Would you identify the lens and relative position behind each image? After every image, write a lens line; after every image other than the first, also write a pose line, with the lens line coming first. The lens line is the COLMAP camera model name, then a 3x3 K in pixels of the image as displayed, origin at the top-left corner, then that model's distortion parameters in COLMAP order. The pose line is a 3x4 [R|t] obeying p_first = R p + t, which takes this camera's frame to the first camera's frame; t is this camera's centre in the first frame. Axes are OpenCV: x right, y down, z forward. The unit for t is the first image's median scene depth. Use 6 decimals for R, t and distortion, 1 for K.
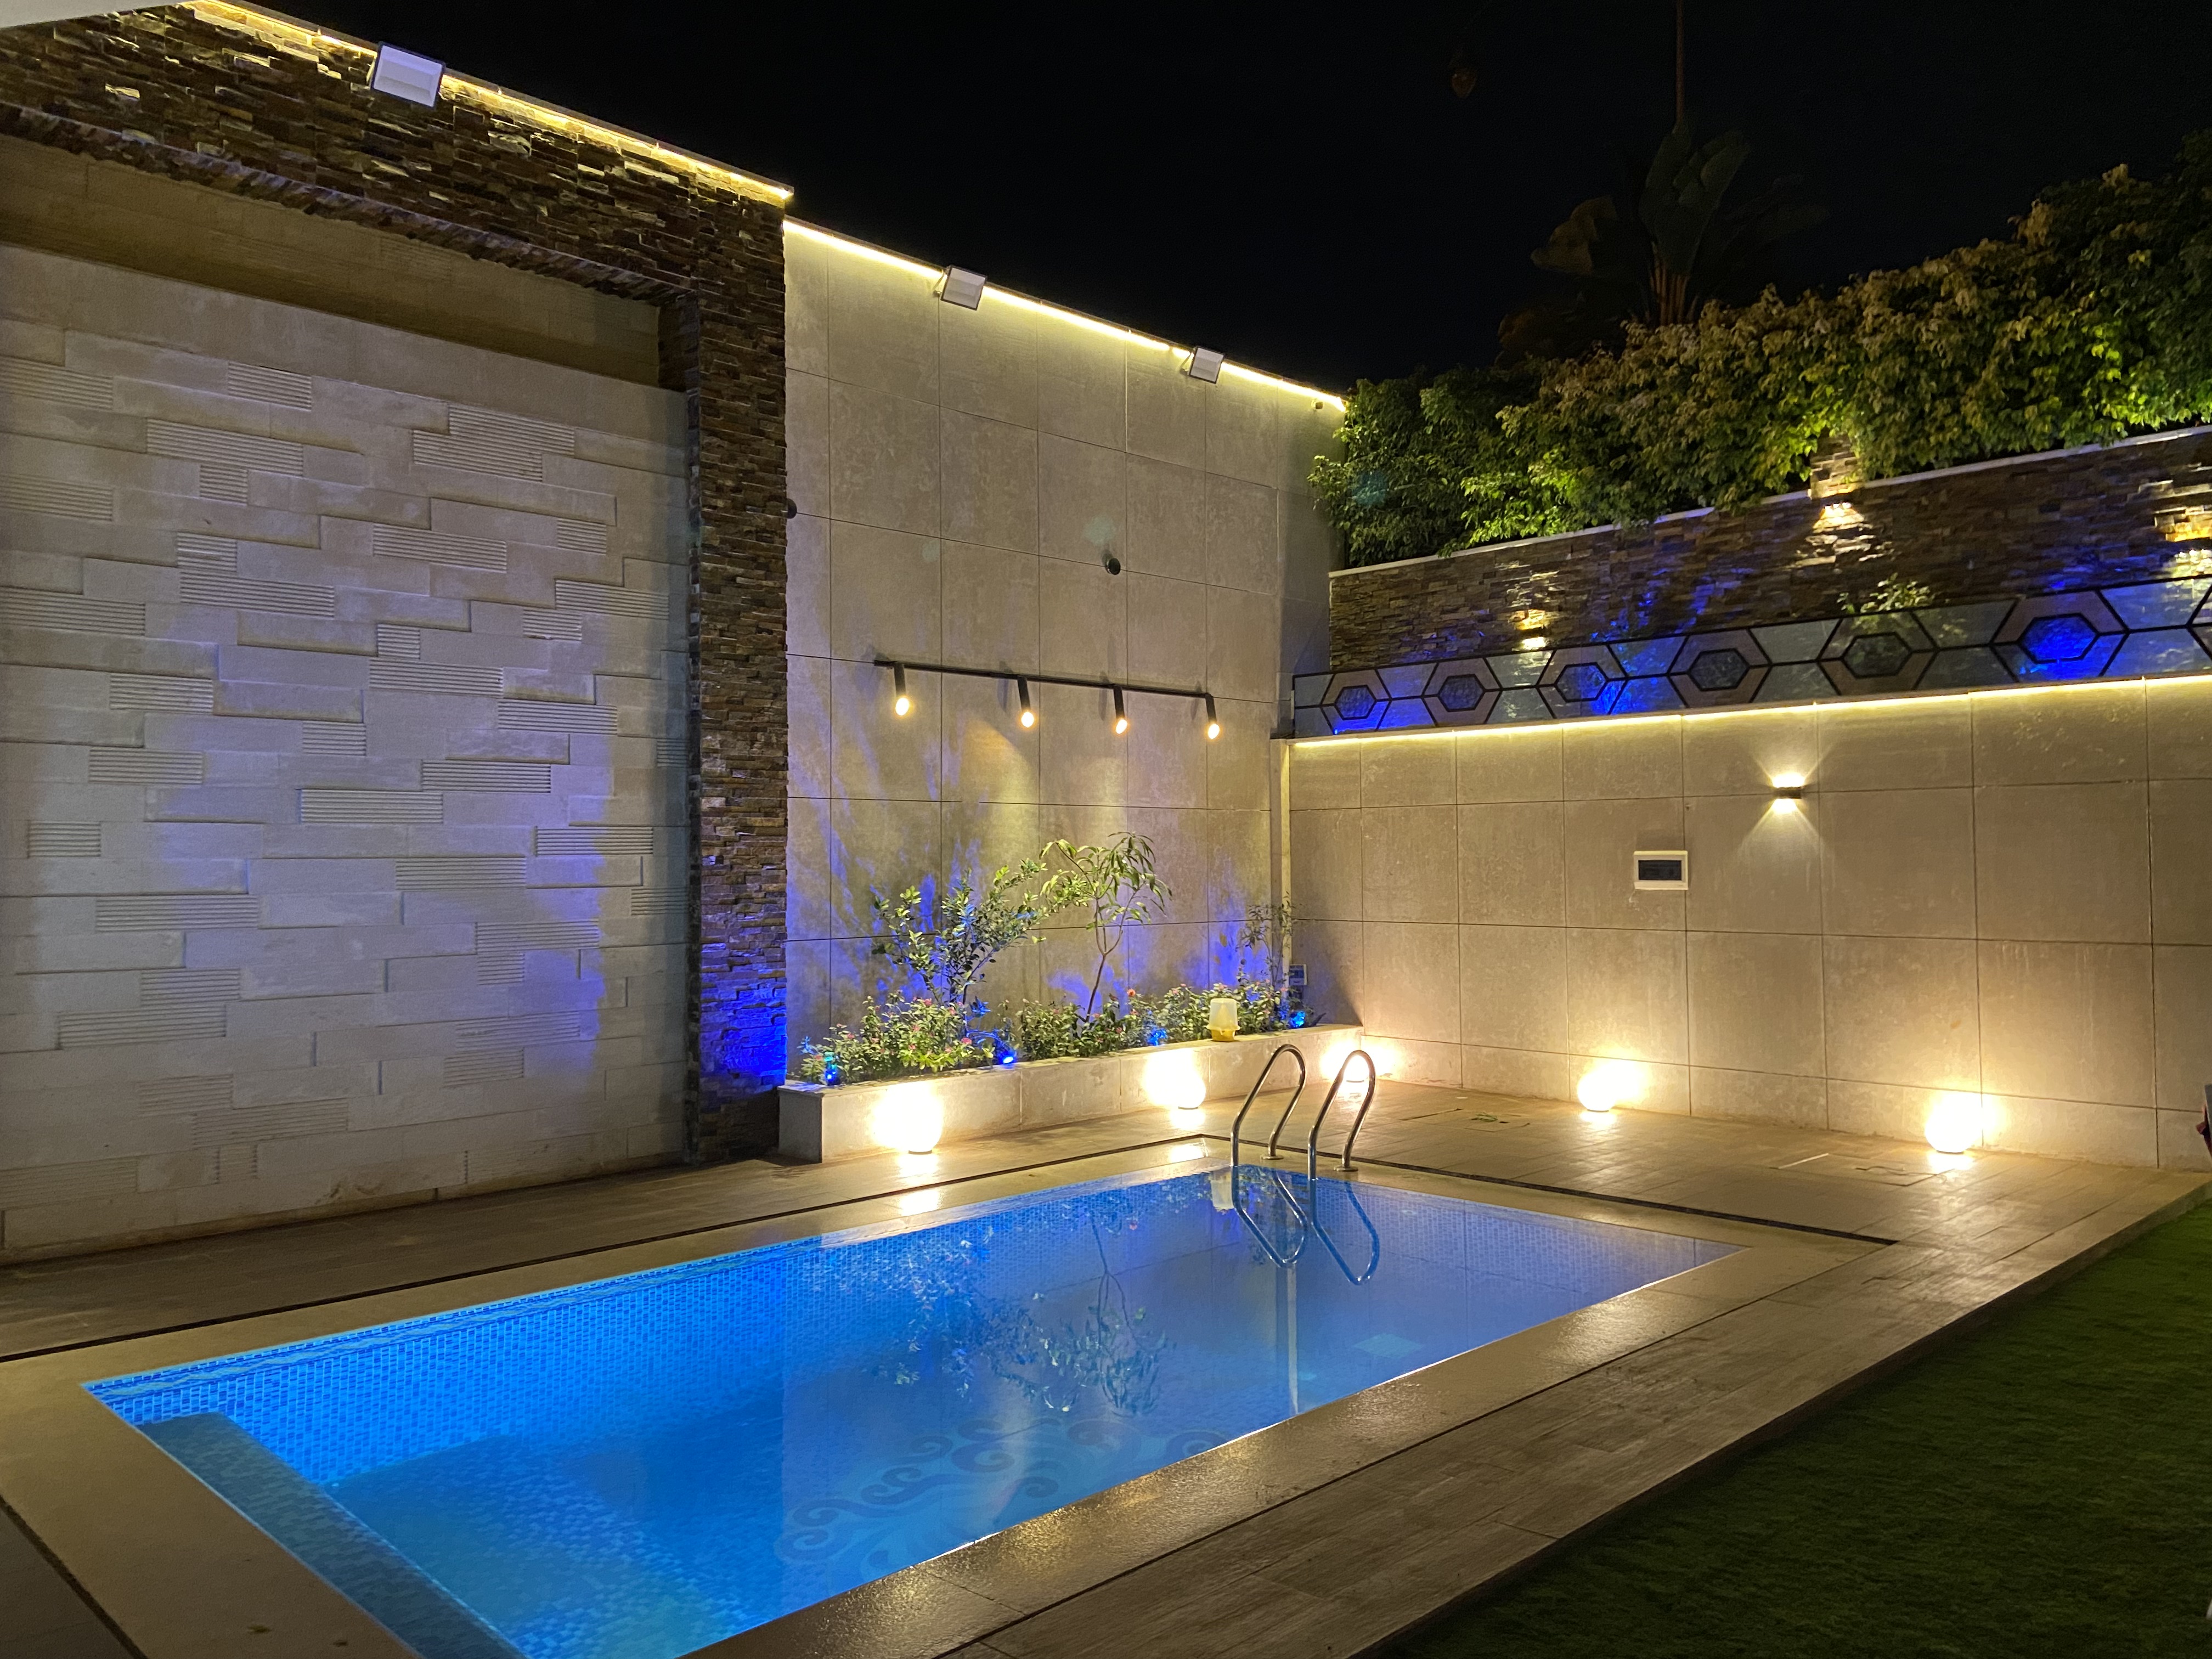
lens RADIAL K [[1661.5, 0, 1154.4], [0, 1661.5, 831.8], [0, 0, 1]] dist [0.068405, -0.089639]
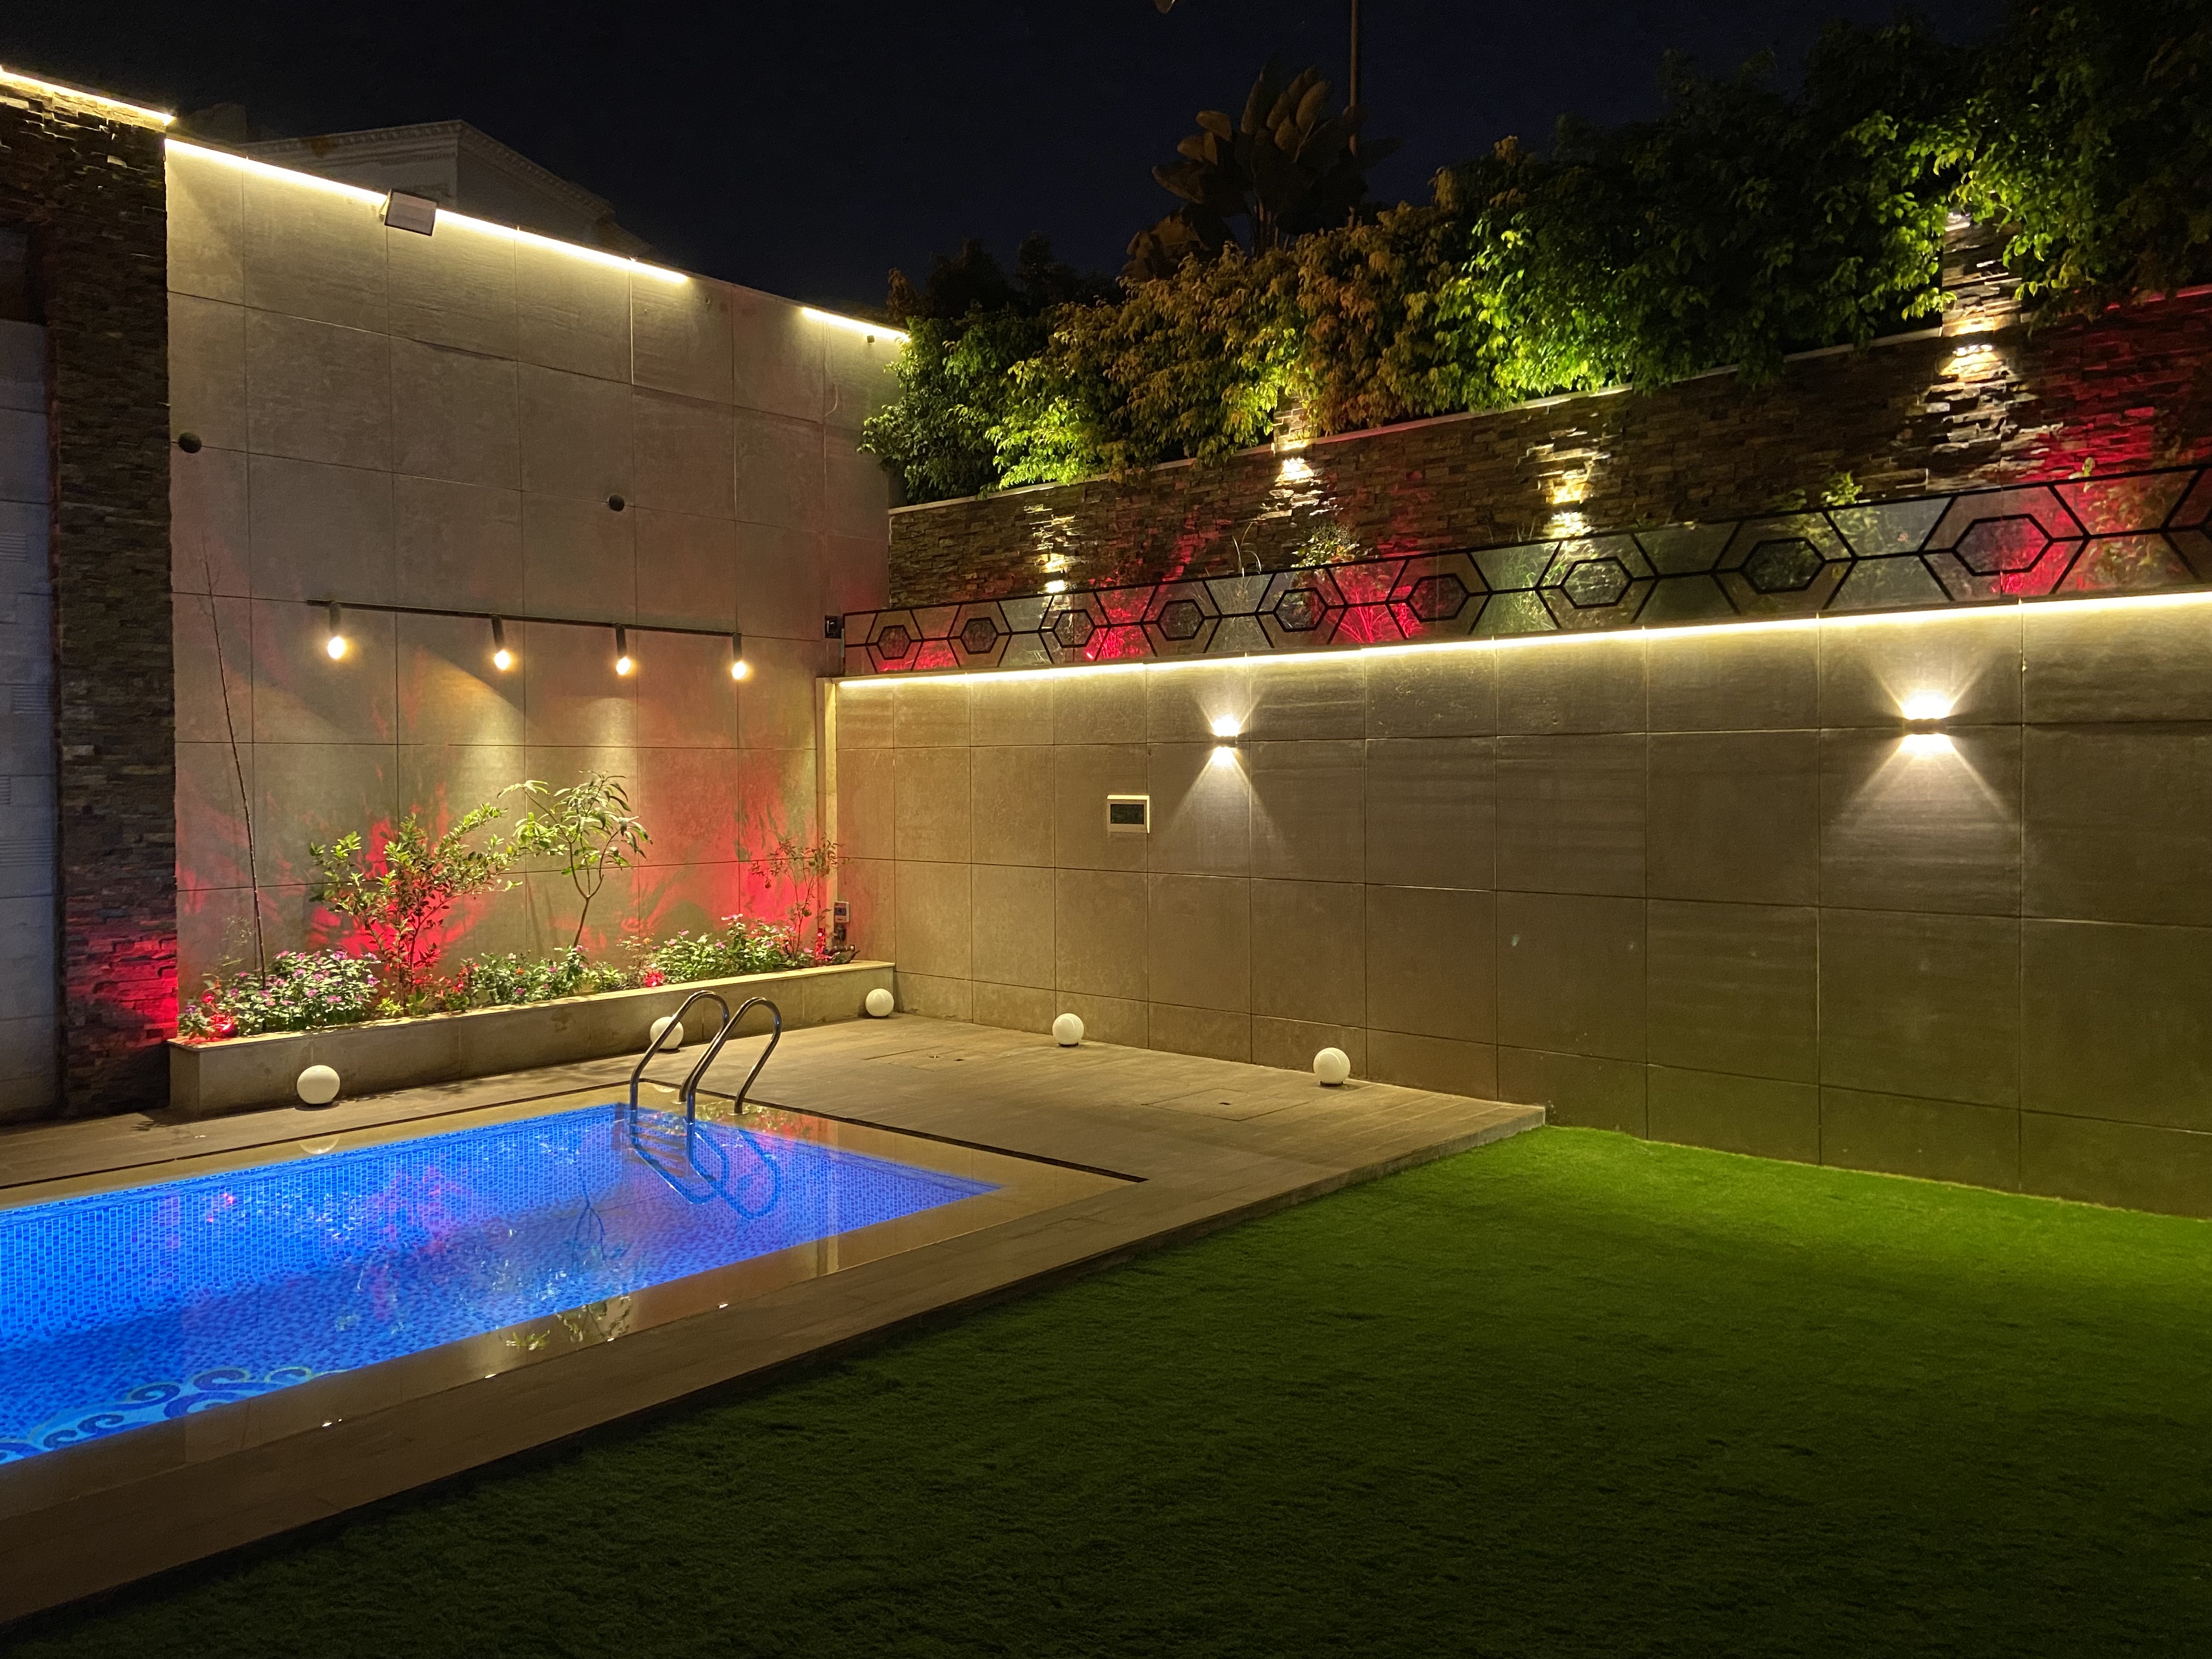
lens RADIAL K [[1661.5, 0, 1172.6], [0, 1661.5, 823.9], [0, 0, 1]] dist [0.068405, -0.089639]
pose [[0.996696, -0.001655, 0.081200, 0.261173], [-0.002174, 0.998890, 0.047047, -0.020275], [-0.081188, -0.047068, 0.995587, -0.025159]]
